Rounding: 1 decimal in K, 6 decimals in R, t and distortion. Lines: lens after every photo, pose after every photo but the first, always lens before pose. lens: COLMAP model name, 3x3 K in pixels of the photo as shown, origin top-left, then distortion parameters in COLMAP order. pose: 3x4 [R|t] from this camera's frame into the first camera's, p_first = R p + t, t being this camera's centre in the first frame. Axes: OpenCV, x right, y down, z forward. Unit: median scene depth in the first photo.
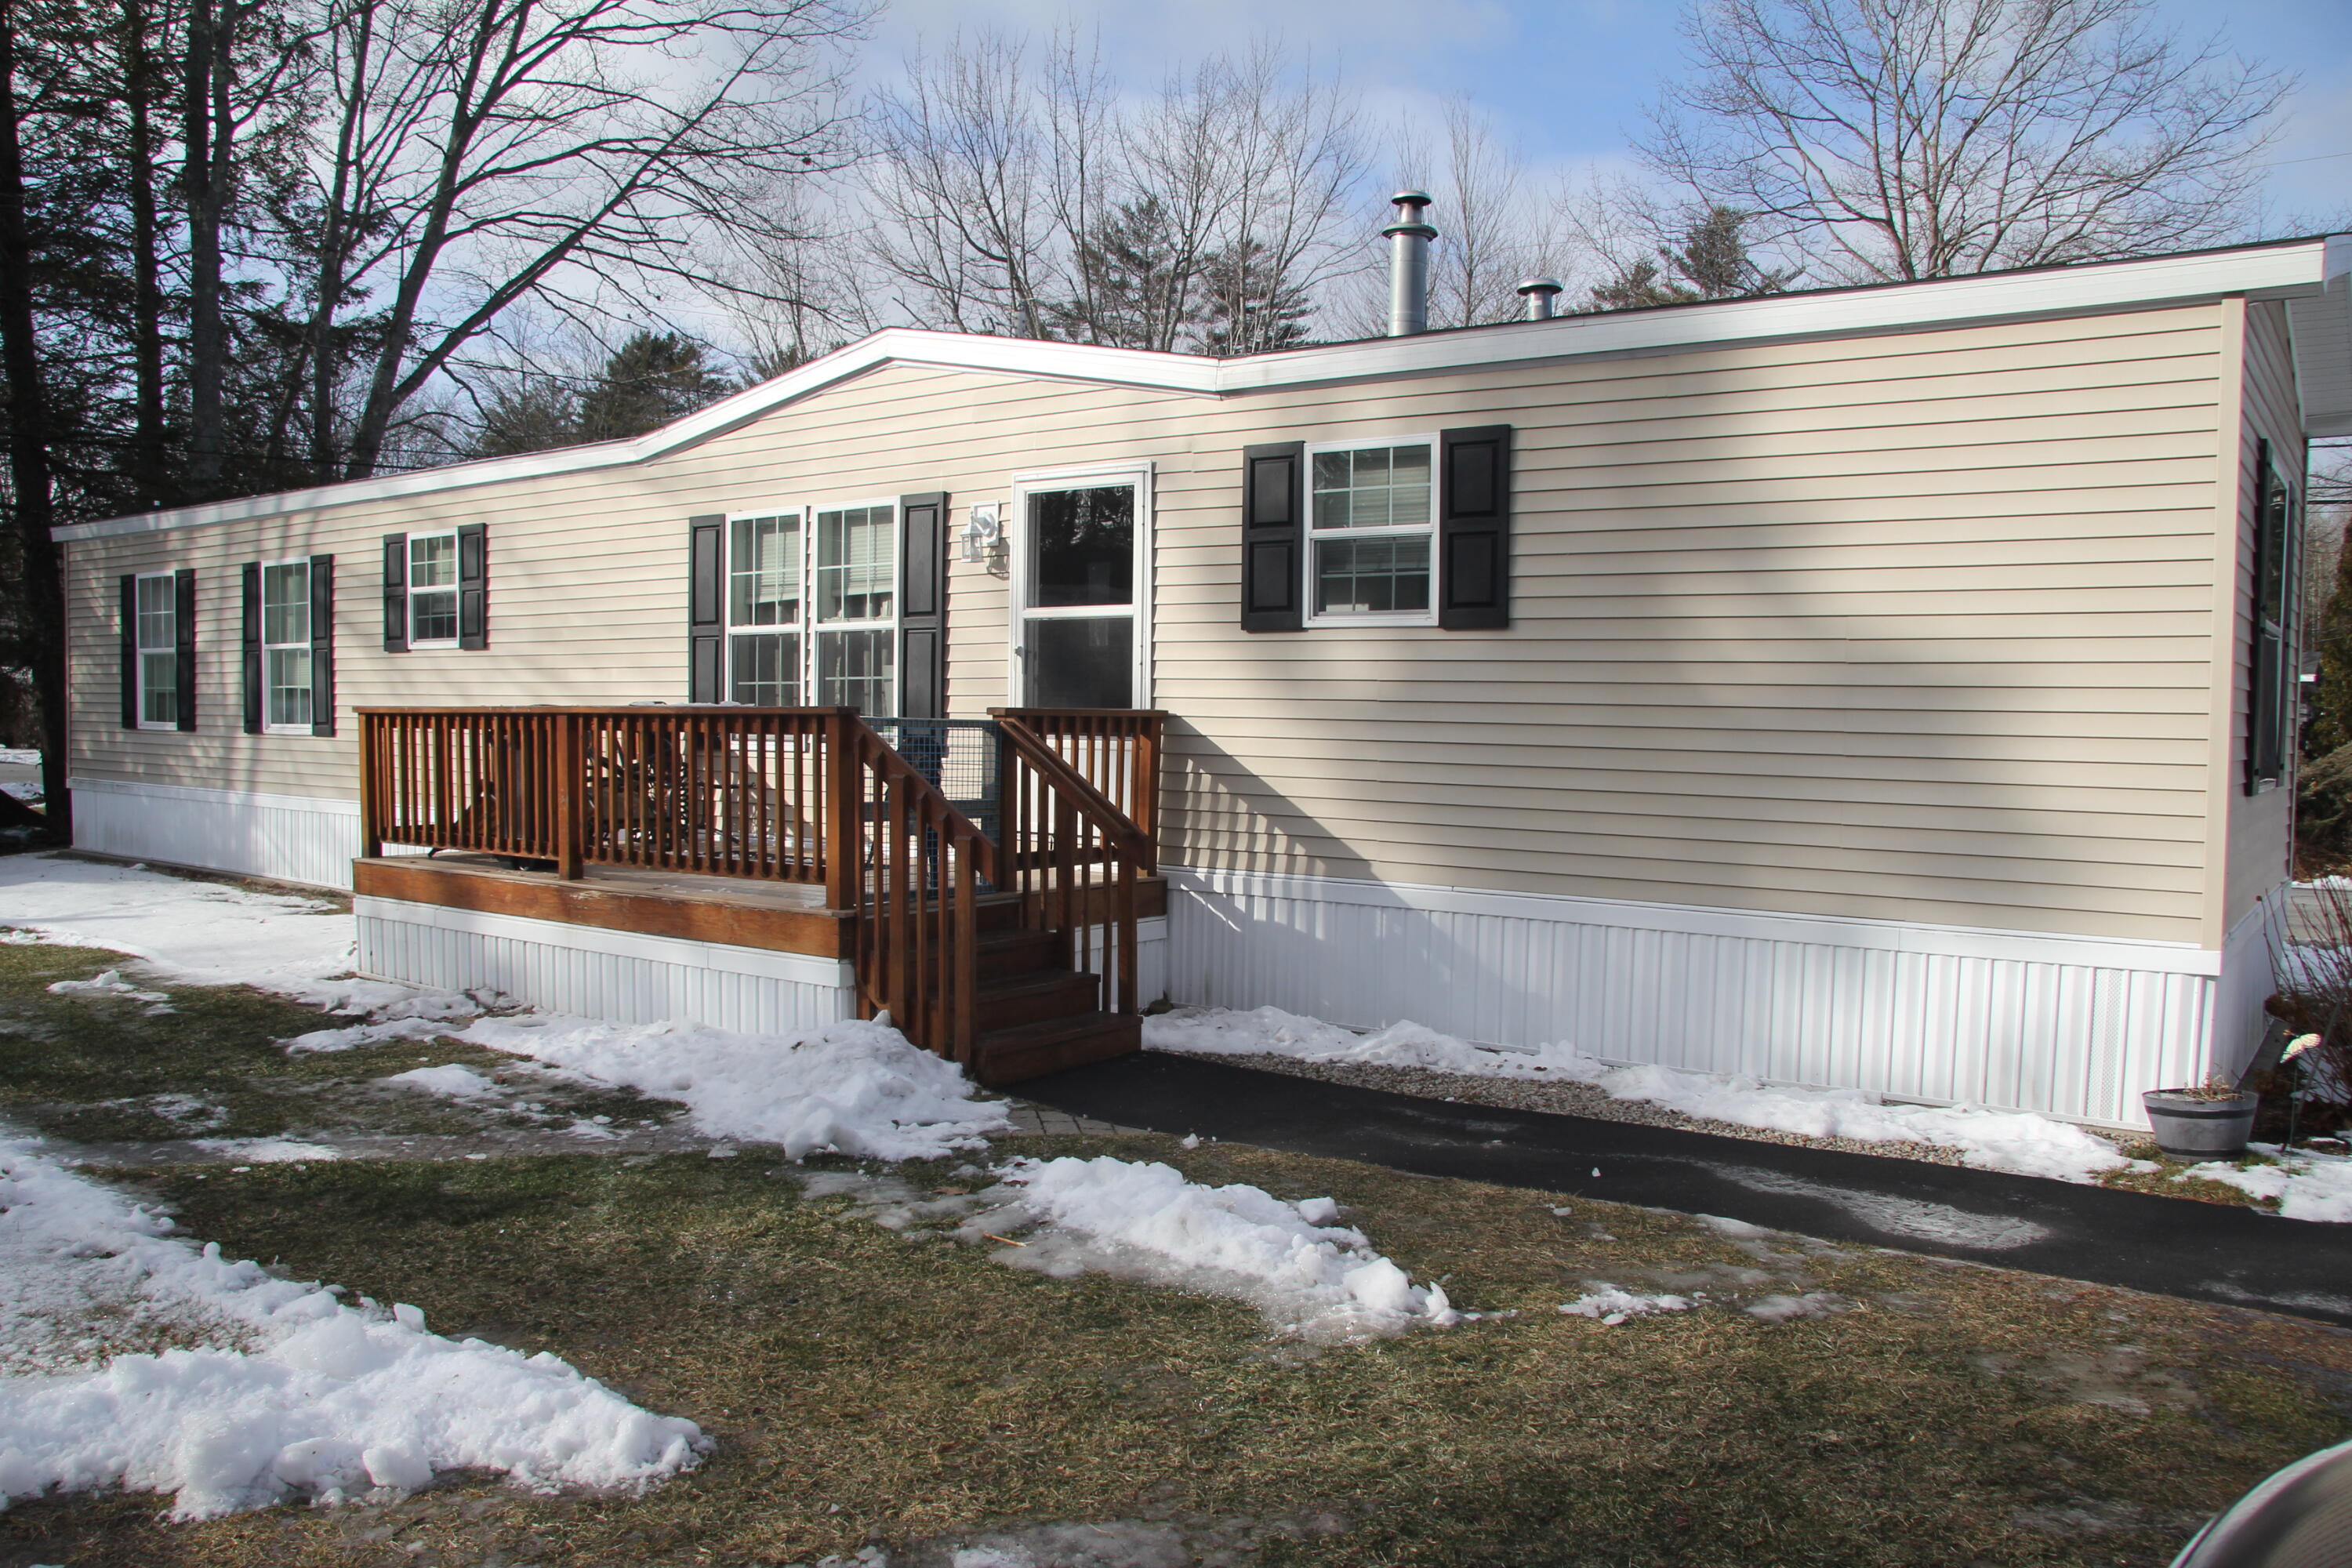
lens RADIAL K [[1777.1, 0, 1135.6], [0, 1777.1, 830.4], [0, 0, 1]] dist [-0.180986, 0.128757]
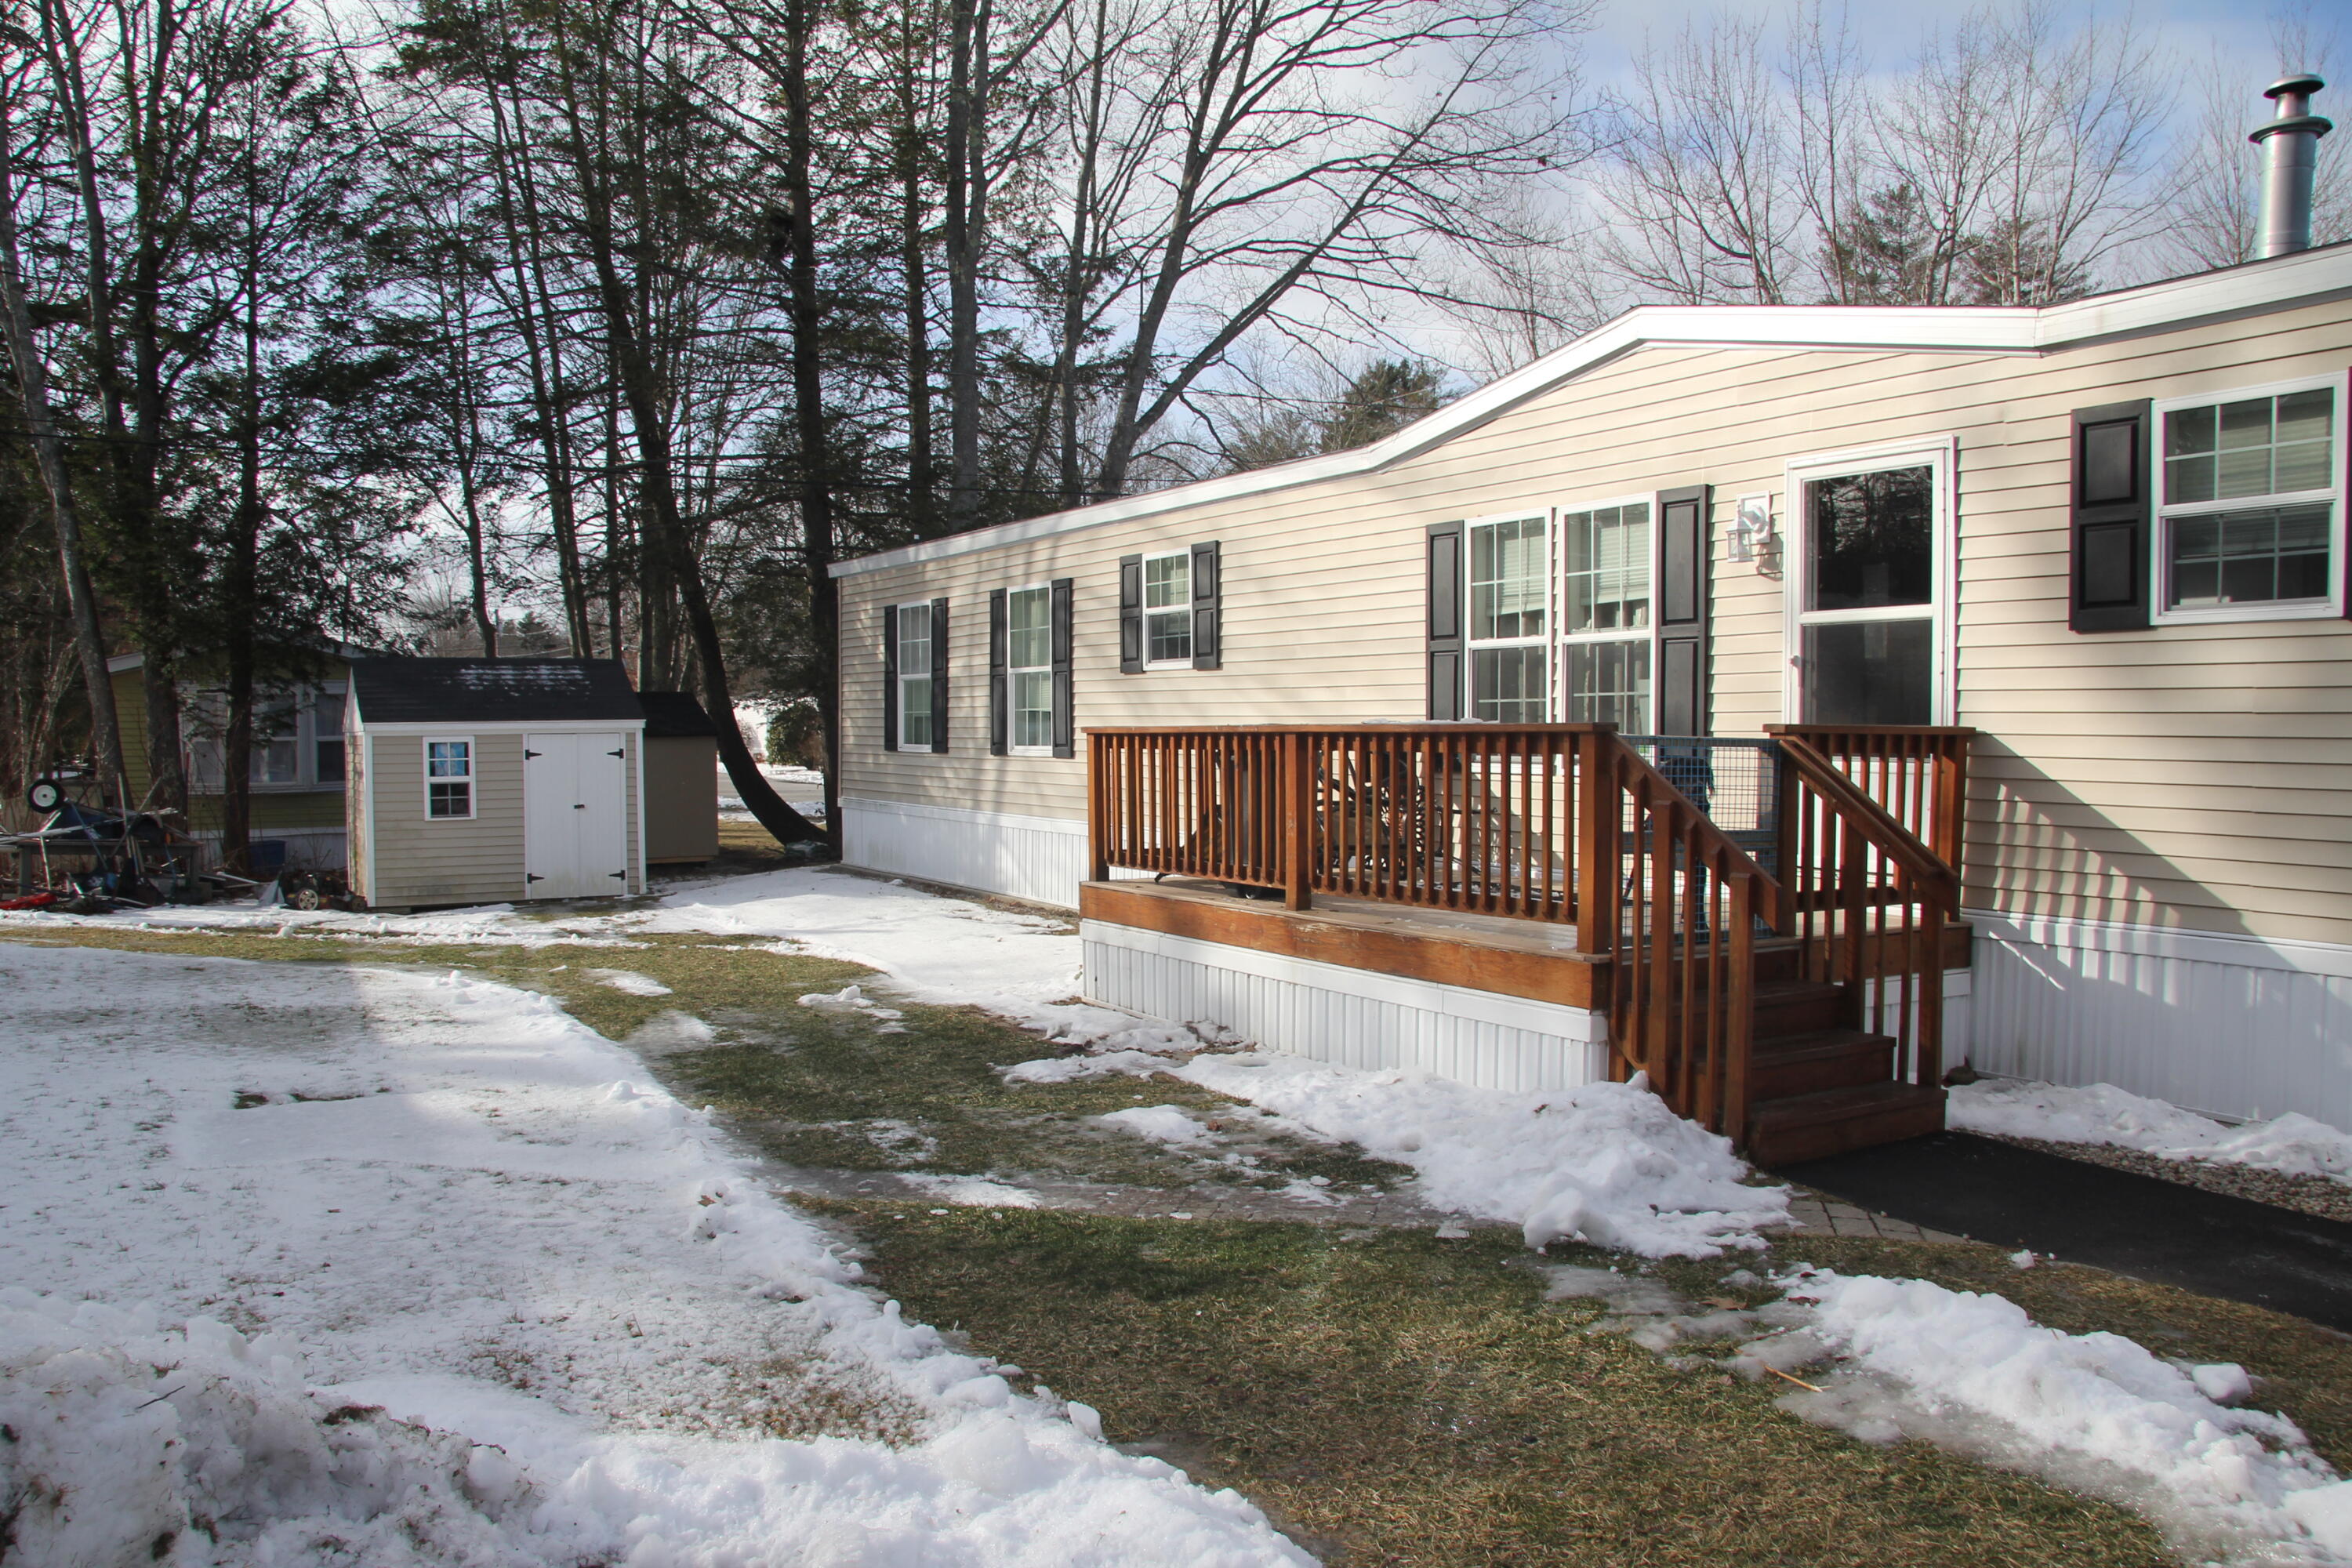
lens RADIAL K [[1777.1, 0, 1135.6], [0, 1777.1, 830.4], [0, 0, 1]] dist [-0.180986, 0.128757]
pose [[0.916643, 0.010637, -0.399566, -0.022344], [-0.016045, 0.999819, -0.010194, -0.003226], [0.399385, 0.015755, 0.916648, 0.087092]]
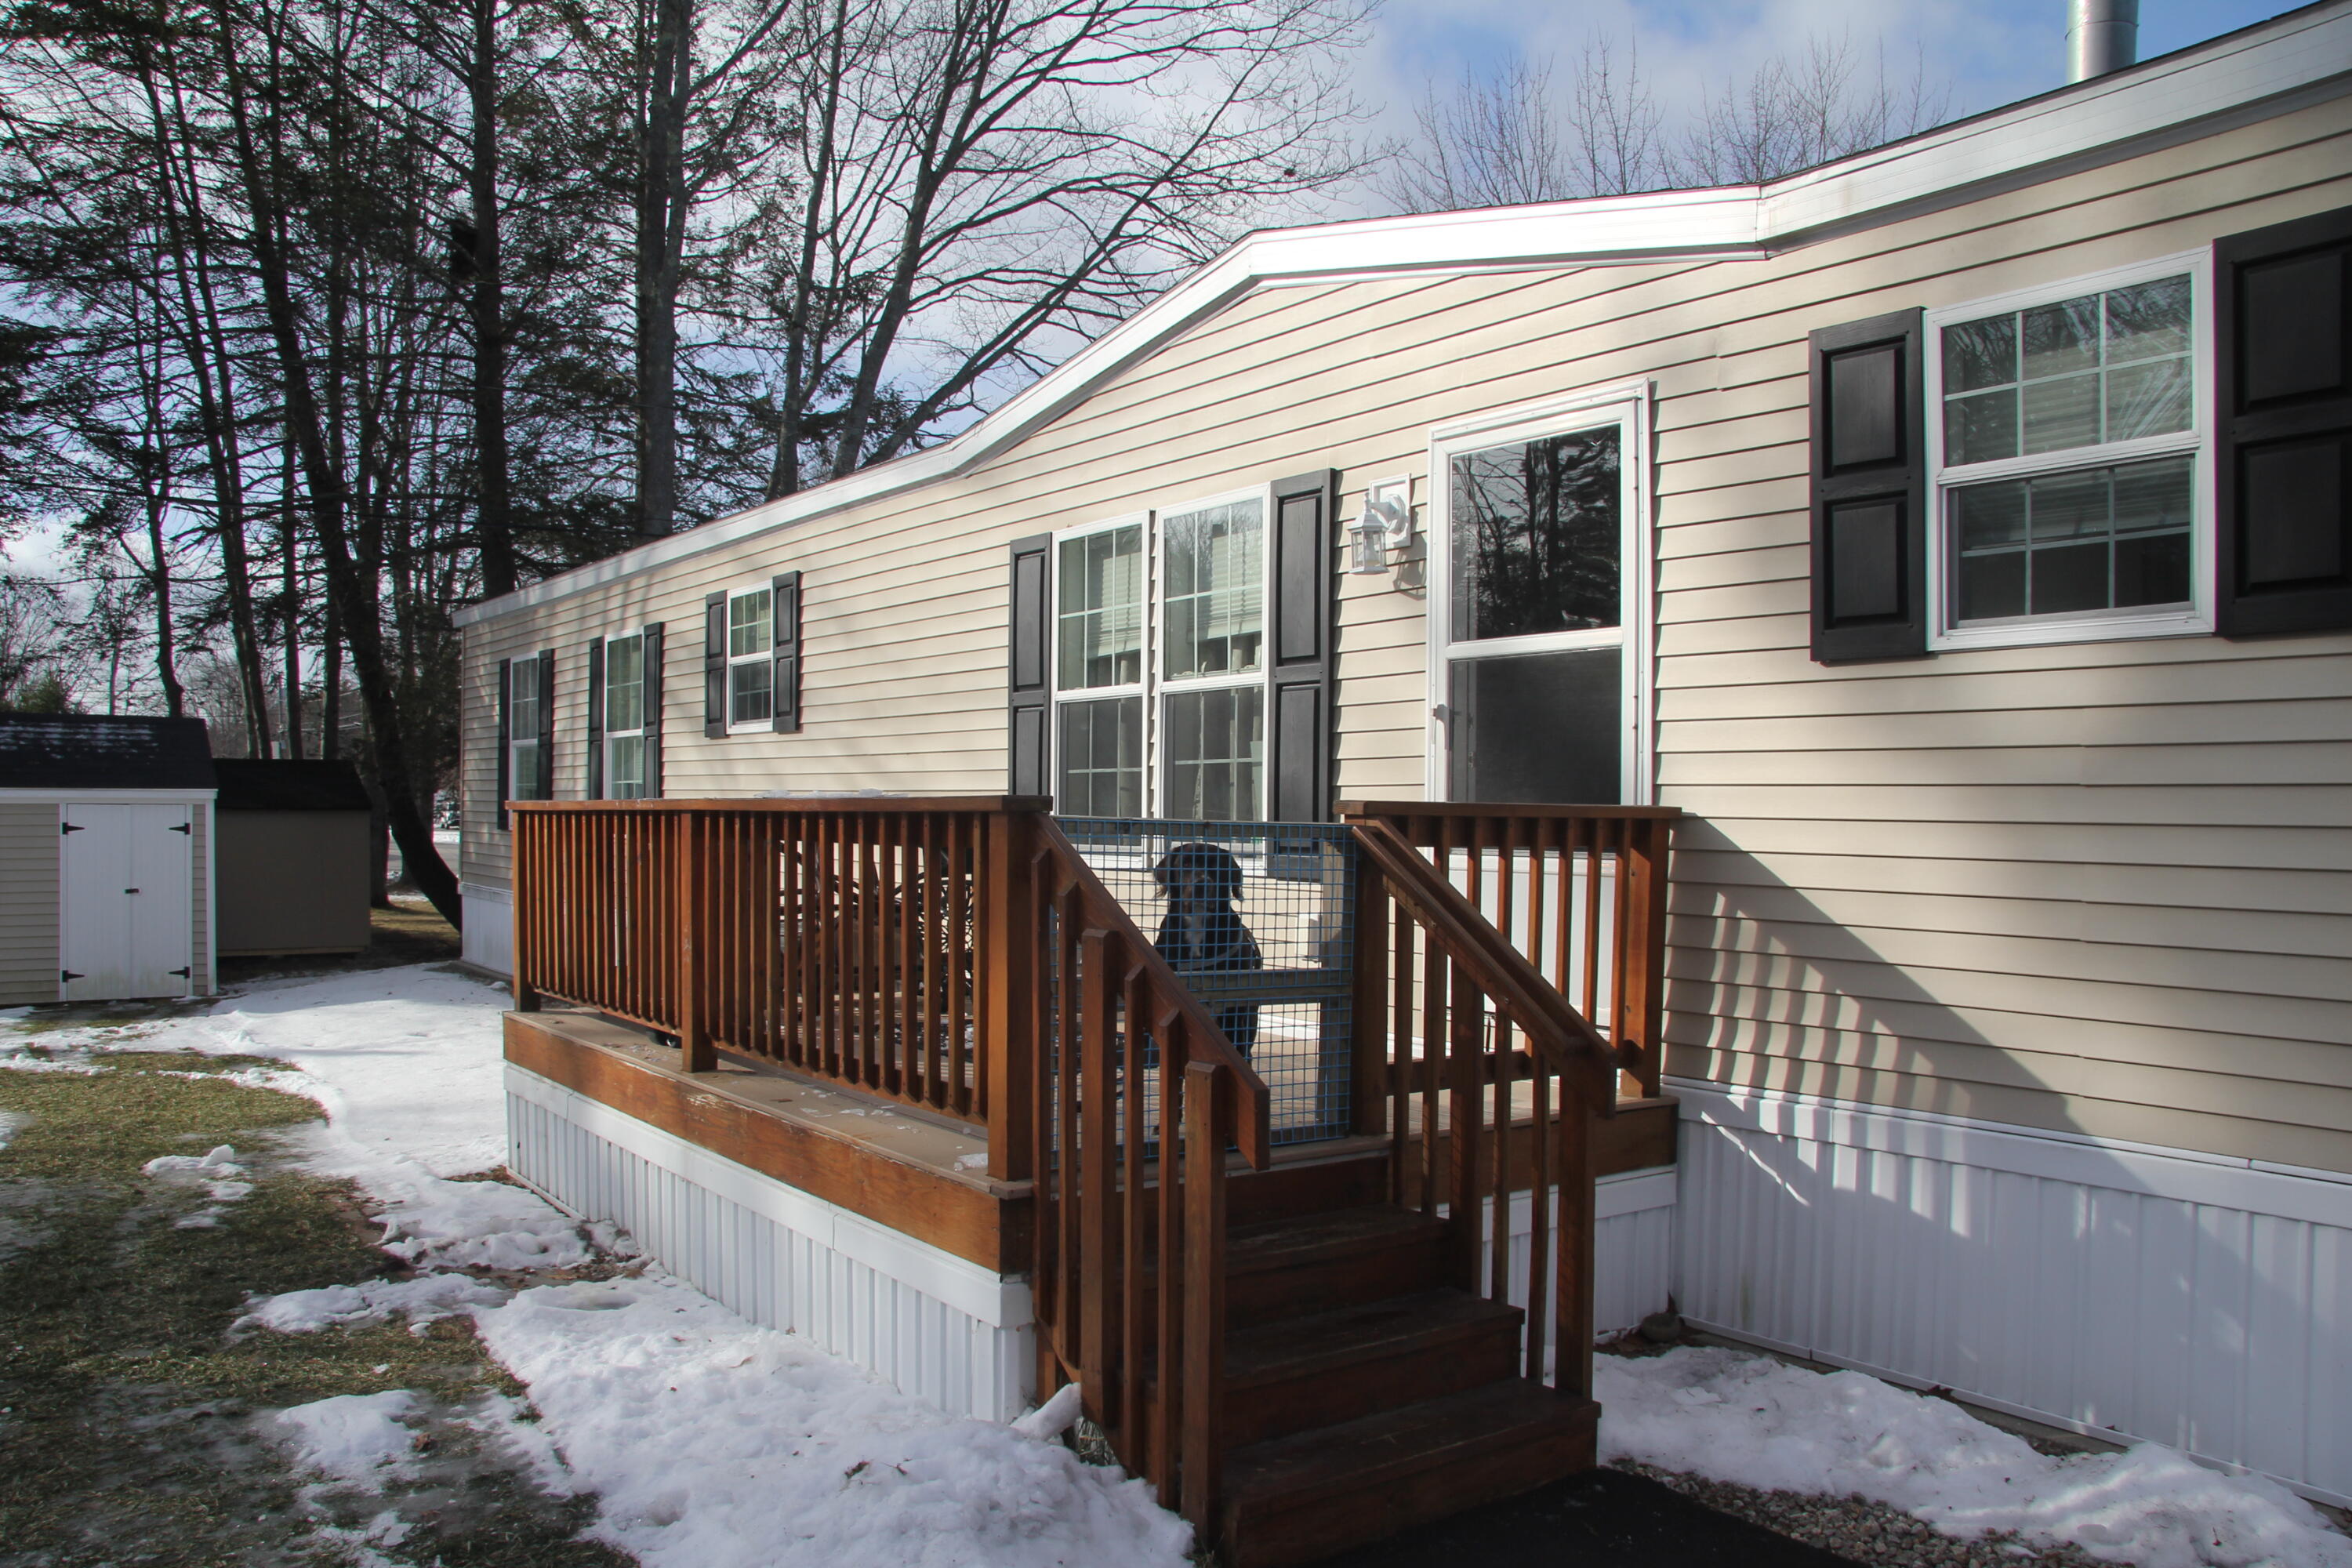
lens RADIAL K [[1777.1, 0, 1135.6], [0, 1777.1, 830.4], [0, 0, 1]] dist [-0.180986, 0.128757]
pose [[0.948608, 0.000115, -0.316454, 0.029502], [-0.018835, 0.998248, -0.056096, -0.025103], [0.315893, 0.059174, 0.946948, 0.410098]]
